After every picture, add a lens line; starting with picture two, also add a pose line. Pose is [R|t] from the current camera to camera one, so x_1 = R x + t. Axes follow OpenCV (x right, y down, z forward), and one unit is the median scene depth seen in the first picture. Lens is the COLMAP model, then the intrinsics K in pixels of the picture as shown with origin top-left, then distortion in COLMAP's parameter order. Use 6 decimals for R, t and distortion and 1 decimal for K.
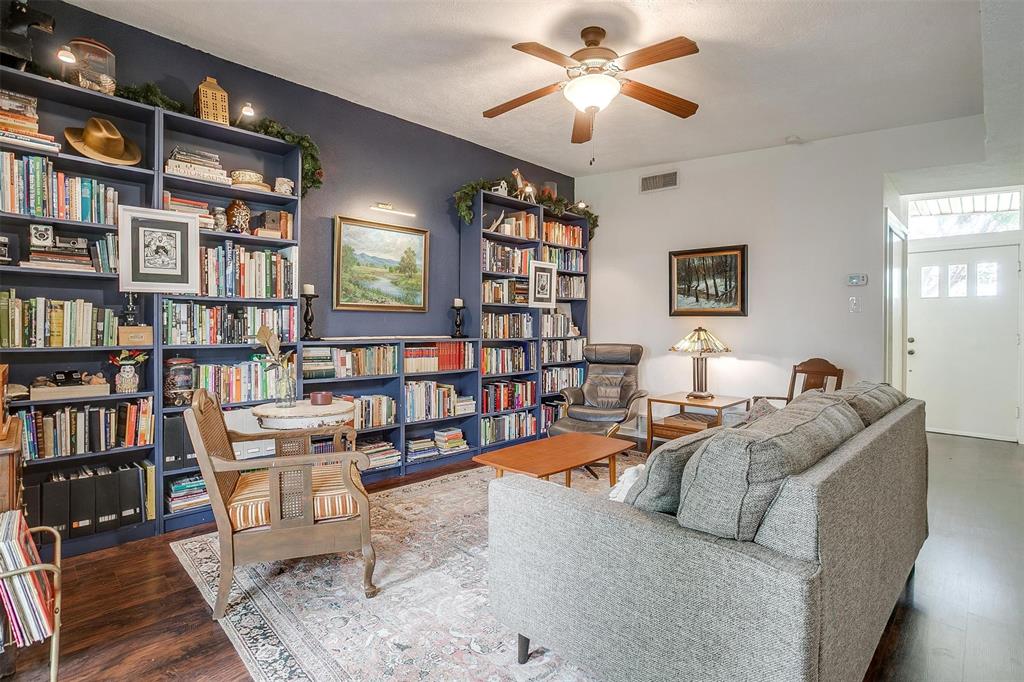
lens RADIAL K [[502.3, 0, 500.0], [0, 502.3, 327.4], [0, 0, 1]] dist [-0.050933, 0.000283]
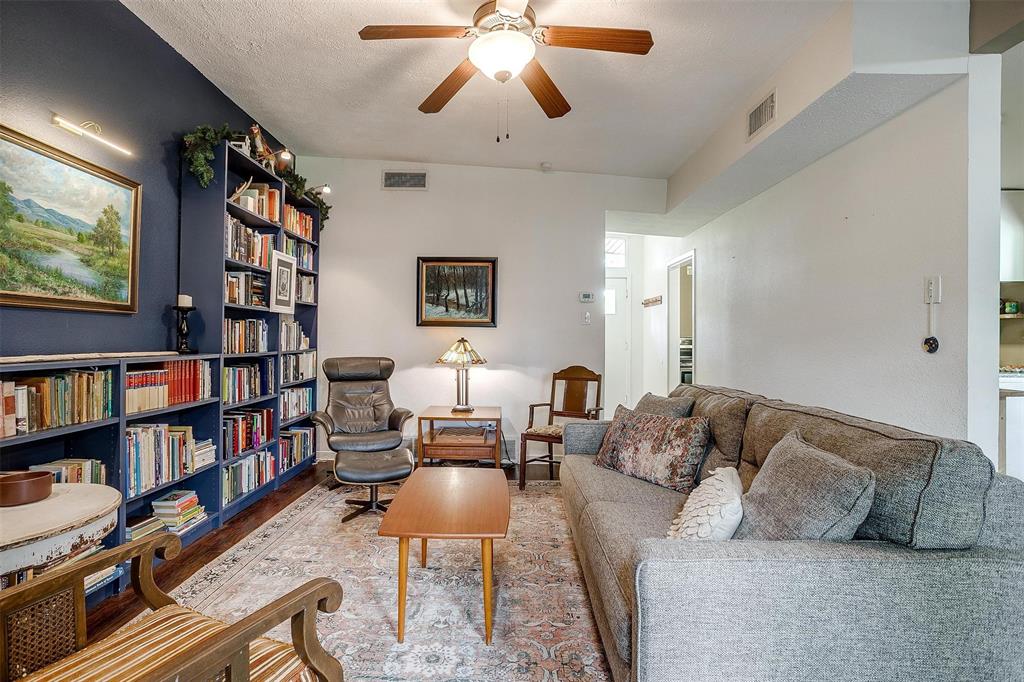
lens RADIAL K [[509.6, 0, 488.3], [0, 509.6, 339.8], [0, 0, 1]] dist [-0.079441, 0.041059]
pose [[0.728728, -0.002508, 0.684798, -0.238120], [0.001273, 0.999997, 0.002308, 0.001070], [-0.684802, -0.000810, 0.728729, 0.242496]]
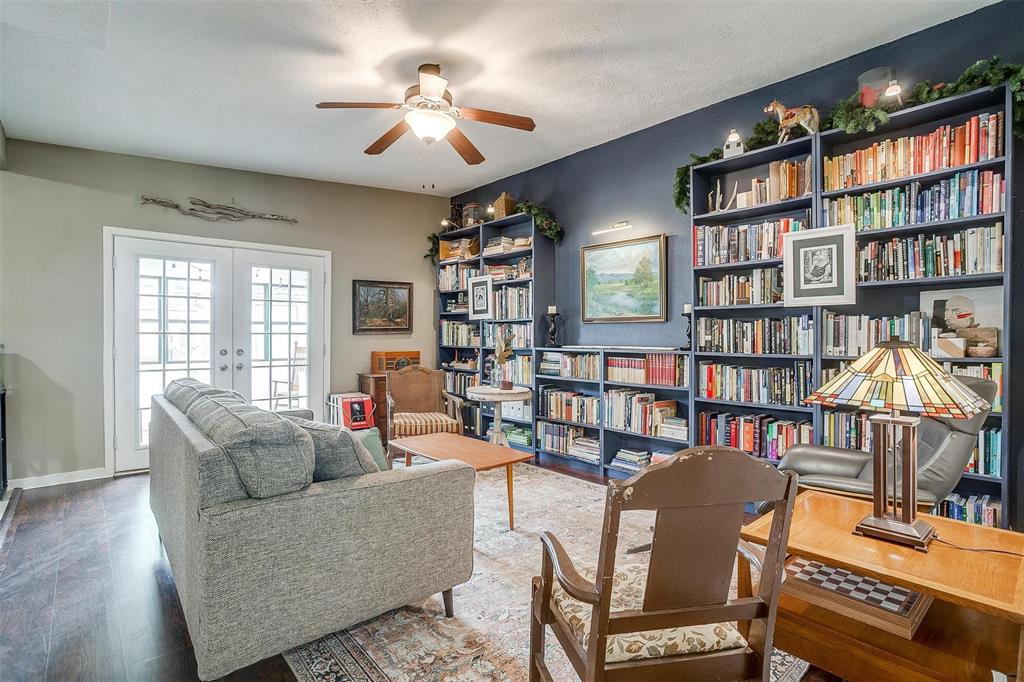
lens RADIAL K [[500.1, 0, 512.0], [0, 500.1, 341.0], [0, 0, 1]] dist [-0.062575, 0.039118]
pose [[-0.049096, 0.005482, -0.998779, 0.757473], [-0.004255, 0.999975, 0.005698, 0.001420], [0.998785, 0.004530, -0.049071, 0.735283]]
